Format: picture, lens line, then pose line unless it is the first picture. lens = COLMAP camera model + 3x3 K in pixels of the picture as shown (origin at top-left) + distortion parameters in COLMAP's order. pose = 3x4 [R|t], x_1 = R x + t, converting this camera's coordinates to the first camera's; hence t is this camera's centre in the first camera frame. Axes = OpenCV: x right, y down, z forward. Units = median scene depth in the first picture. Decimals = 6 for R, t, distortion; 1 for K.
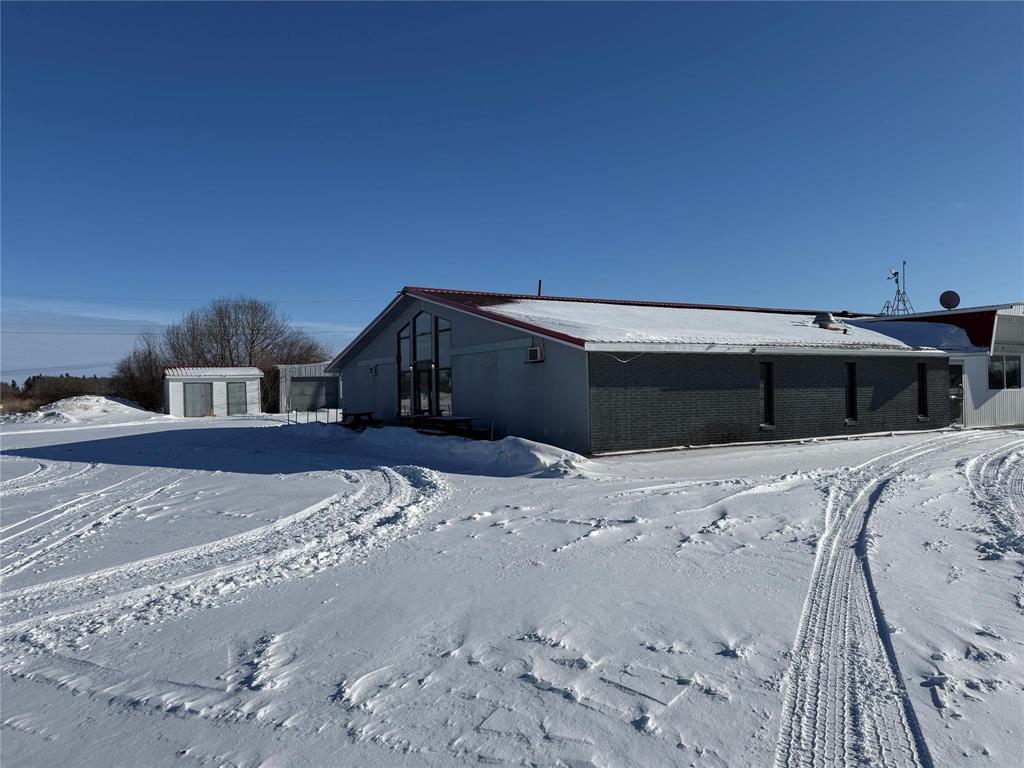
lens RADIAL K [[704.2, 0, 512.0], [0, 704.2, 384.0], [0, 0, 1]] dist [0.097156, -0.126050]
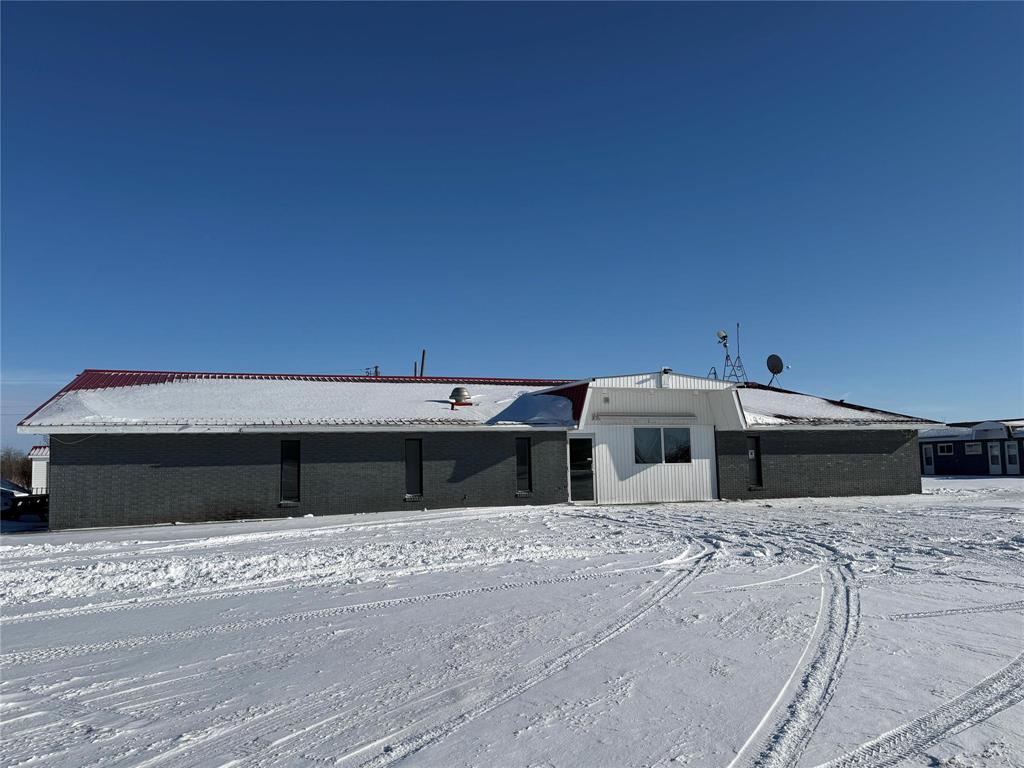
lens RADIAL K [[794.4, 0, 513.8], [0, 794.4, 393.4], [0, 0, 1]] dist [0.103980, -0.143993]
pose [[0.987929, -0.019904, -0.153625, 0.855283], [0.007558, 0.996723, -0.080533, -0.002172], [0.154725, 0.078399, 0.984842, -0.102631]]
